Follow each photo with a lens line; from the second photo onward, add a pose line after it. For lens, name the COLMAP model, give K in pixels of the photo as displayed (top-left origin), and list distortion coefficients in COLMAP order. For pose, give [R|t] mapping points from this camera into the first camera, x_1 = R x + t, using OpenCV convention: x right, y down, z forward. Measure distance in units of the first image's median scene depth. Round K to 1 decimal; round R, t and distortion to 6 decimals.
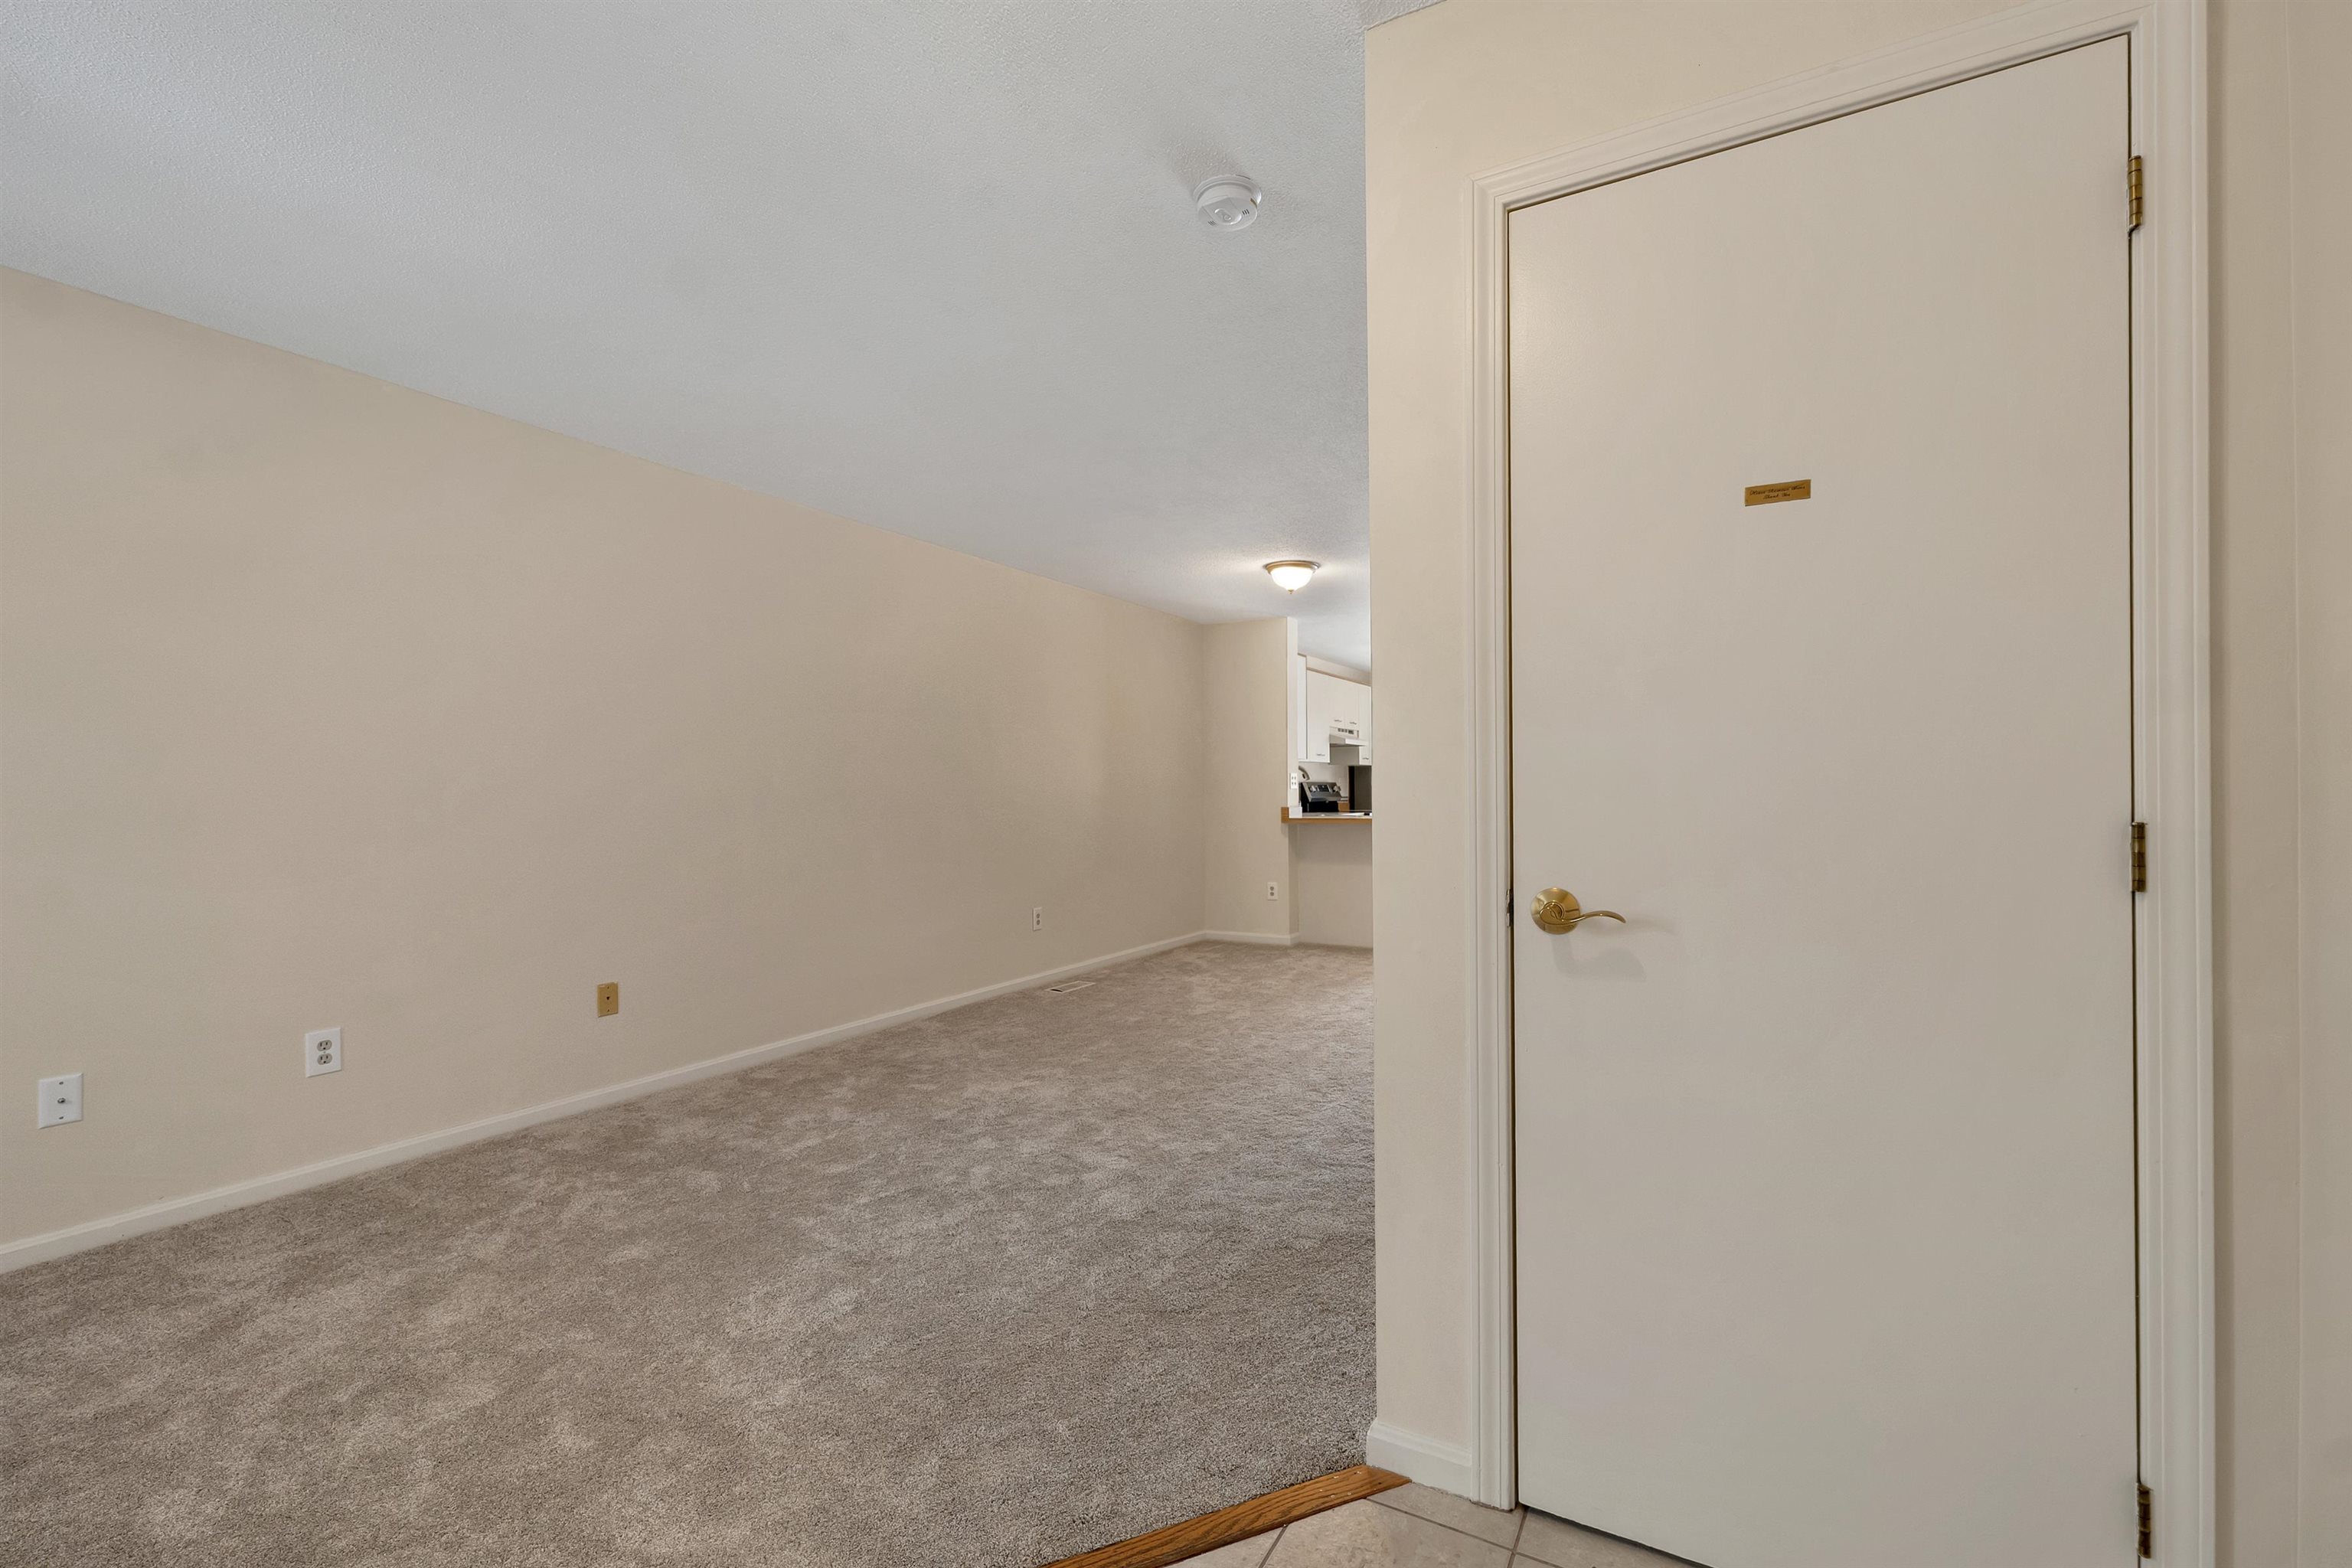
lens RADIAL K [[994.8, 0, 1186.1], [0, 994.8, 792.7], [0, 0, 1]] dist [0.002262, 0.000203]
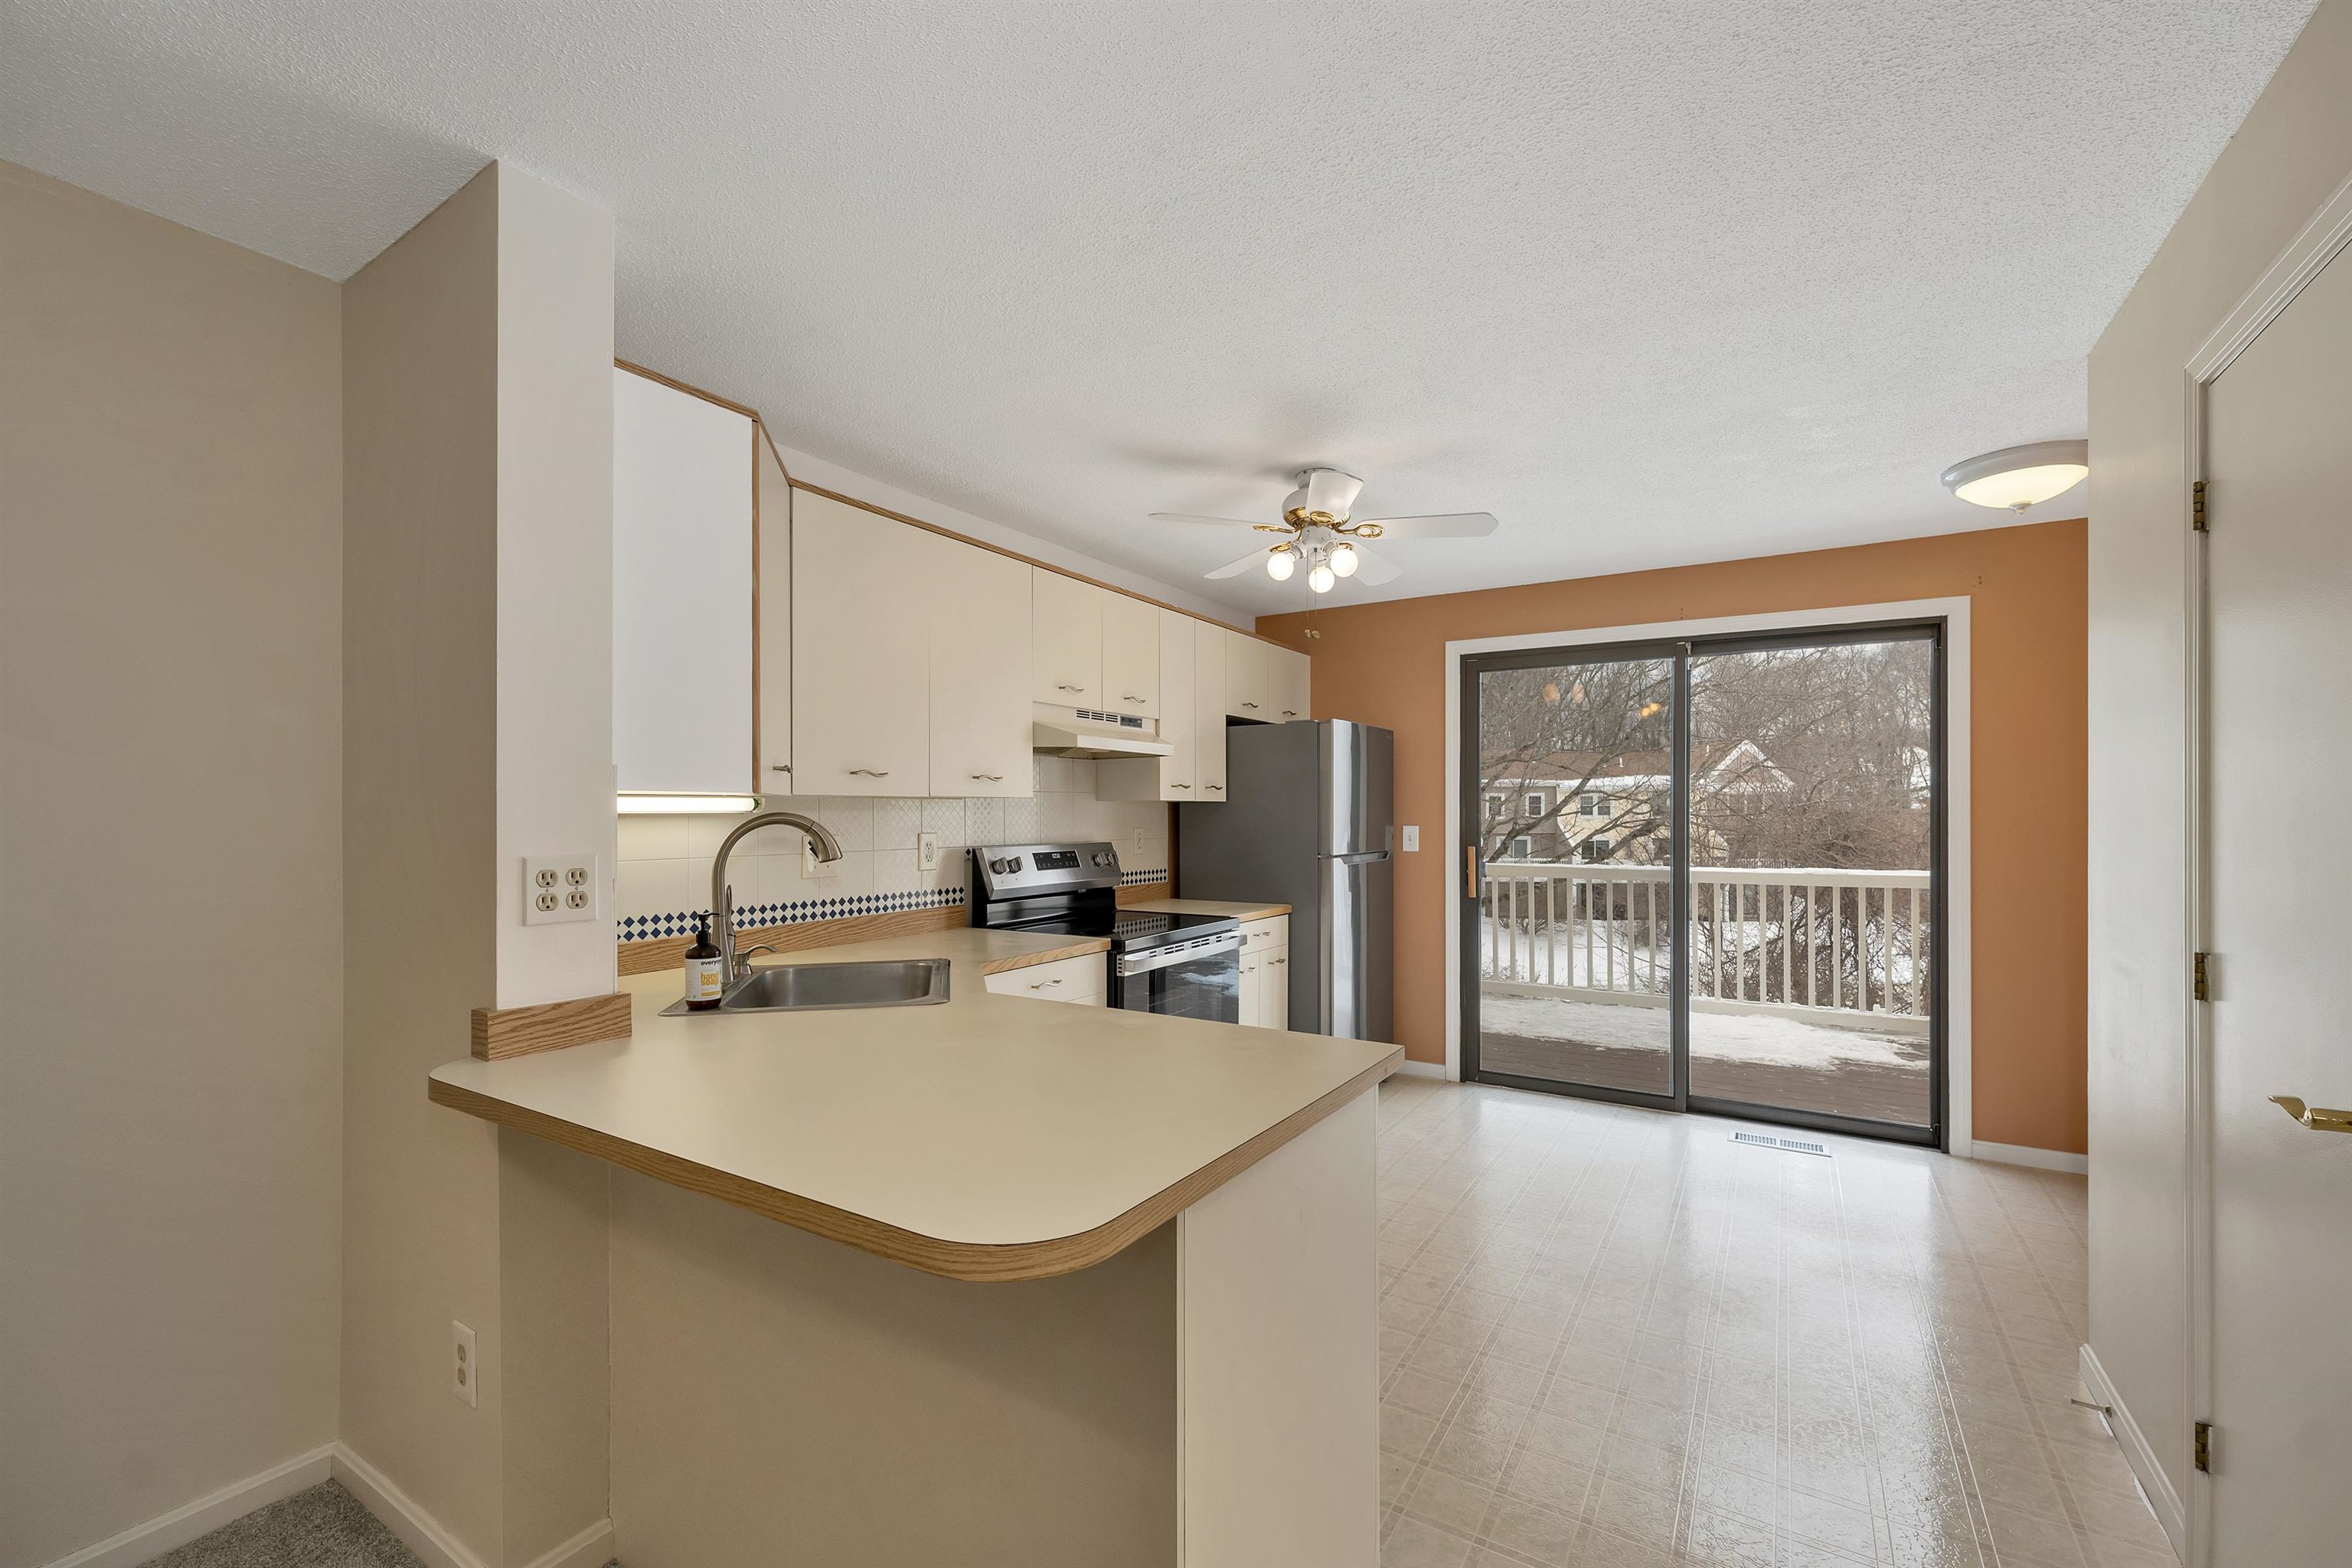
lens RADIAL K [[977.9, 0, 1177.3], [0, 977.9, 817.0], [0, 0, 1]] dist [0.000839, 0.000022]
pose [[0.999204, 0.006616, -0.039347, 0.610496], [-0.006471, 0.999972, 0.003811, -0.071317], [0.039371, -0.003553, 0.999218, 1.826973]]
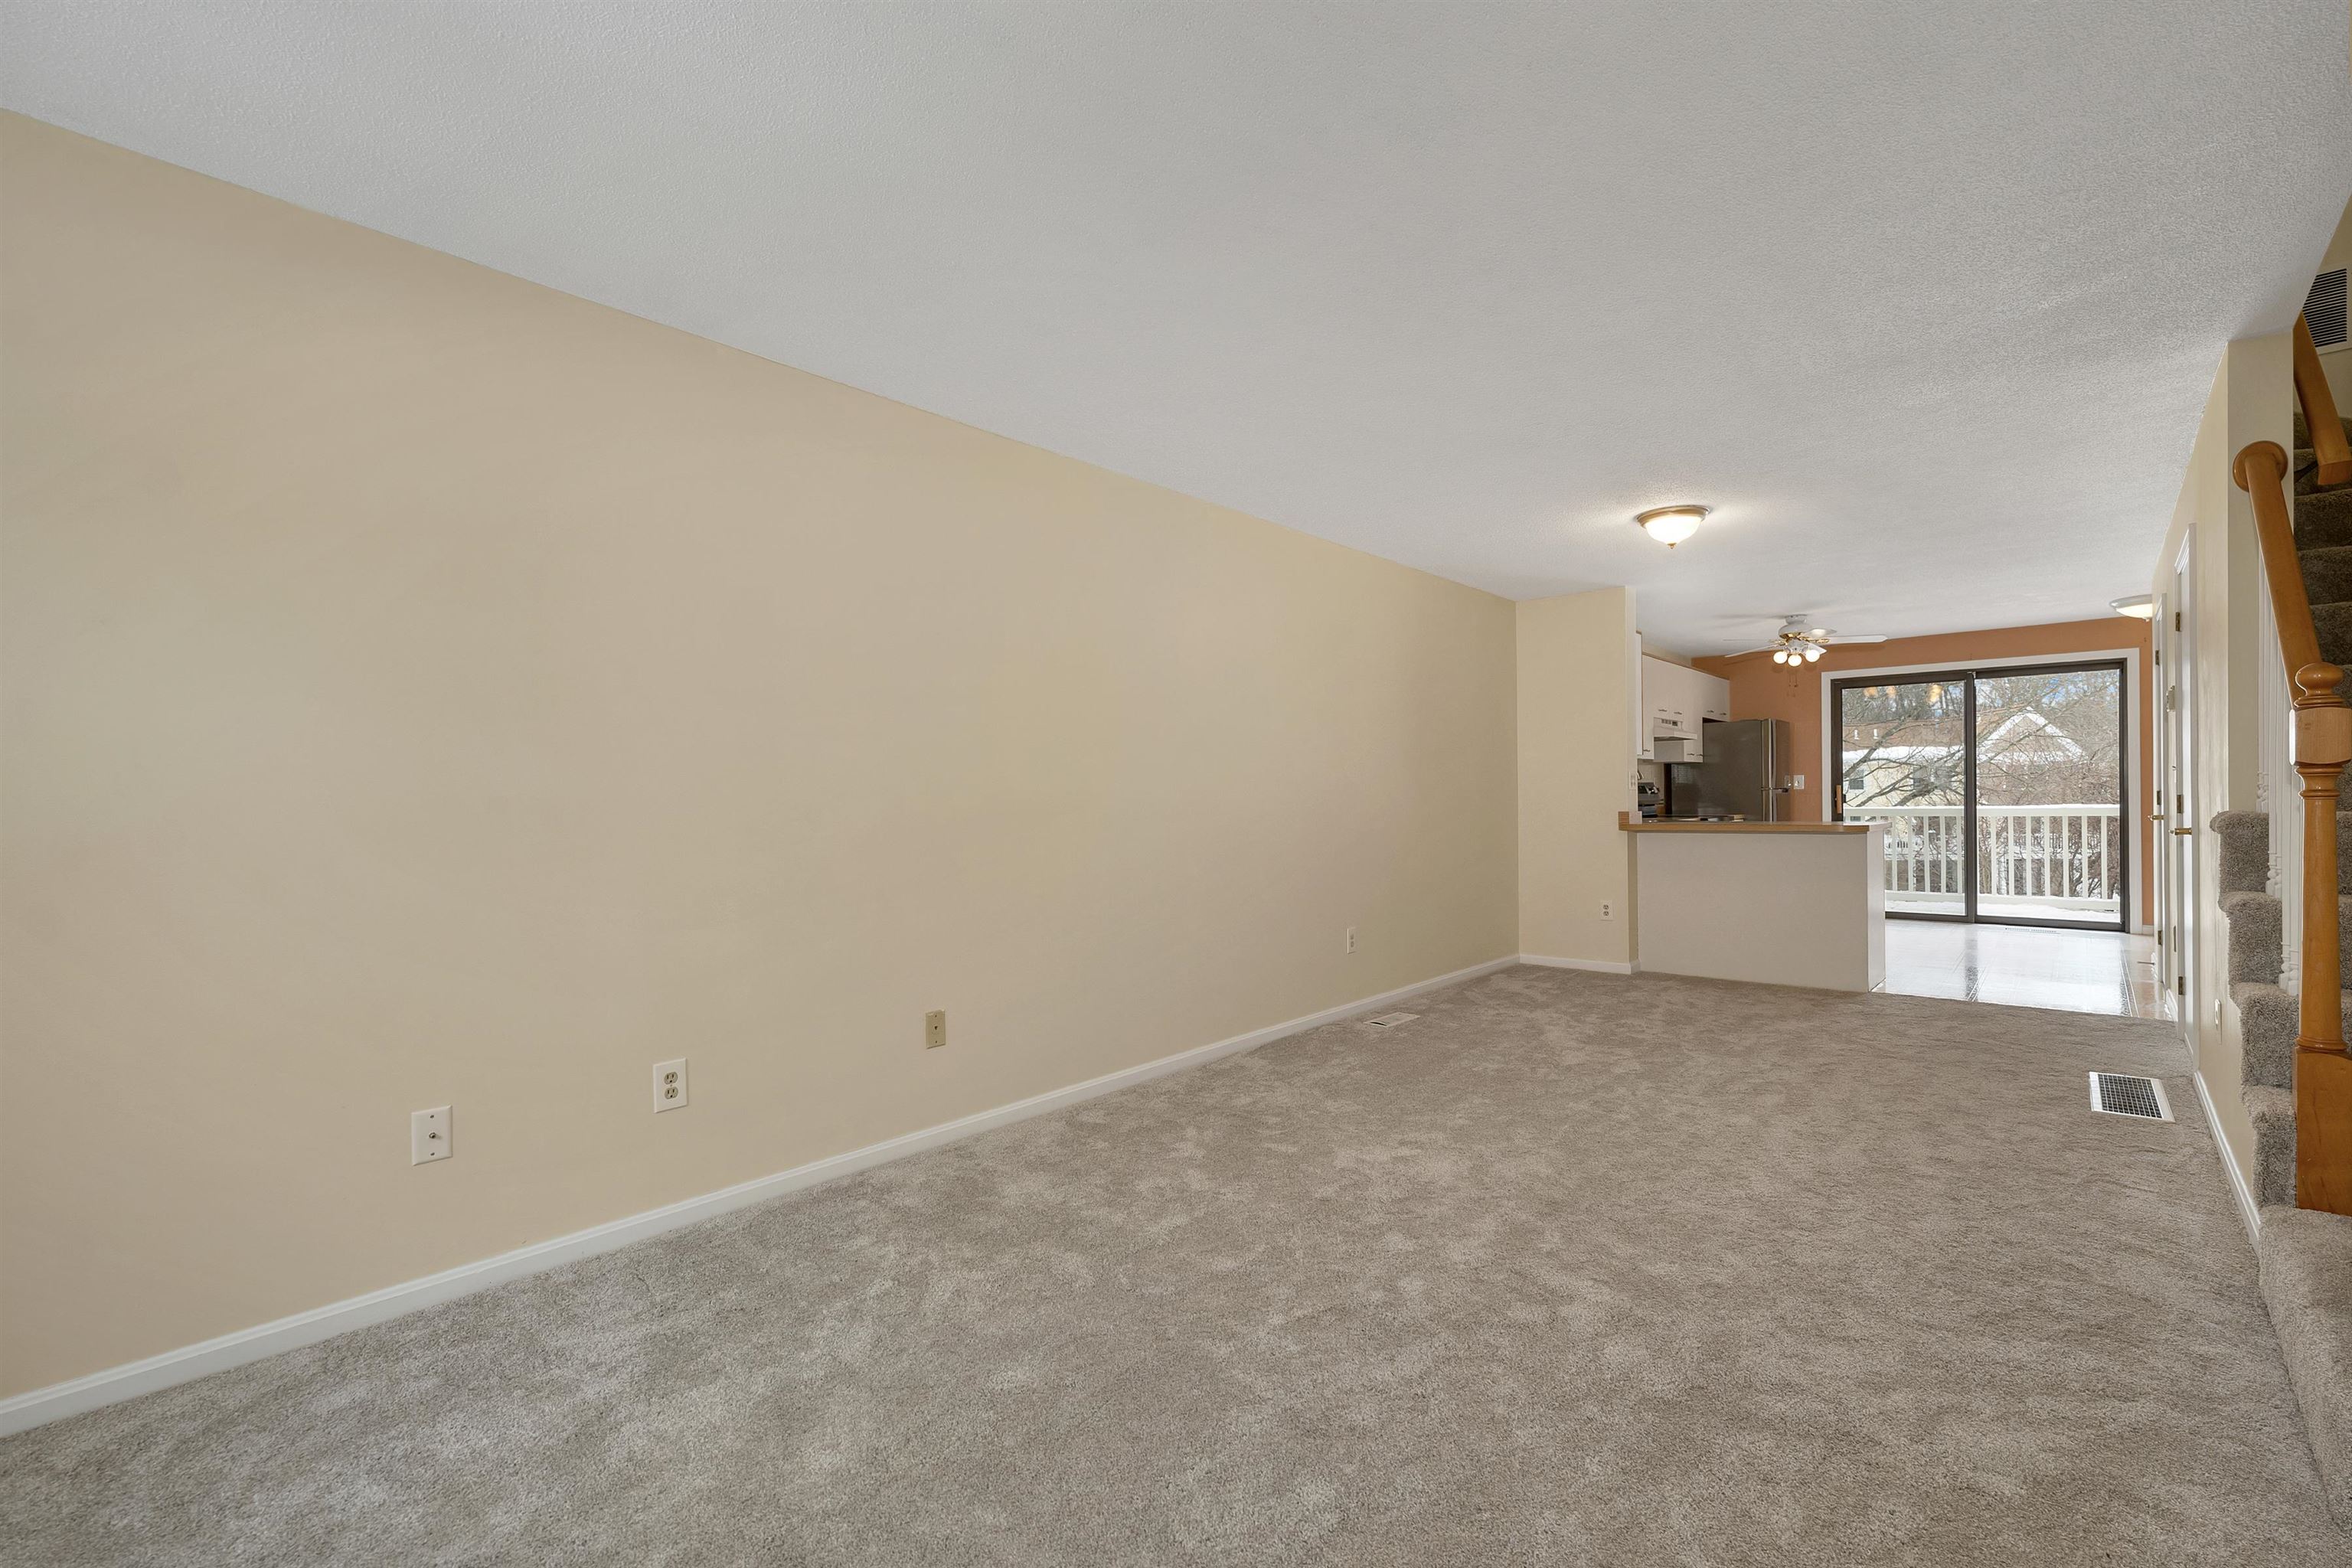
lens RADIAL K [[998.9, 0, 1175.6], [0, 998.9, 810.8], [0, 0, 1]] dist [0.001848, 0.000168]
pose [[0.976323, -0.004816, -0.216266, -0.211640], [0.007455, 0.999907, 0.011388, 0.002636], [0.216191, -0.012731, 0.976268, 0.207607]]
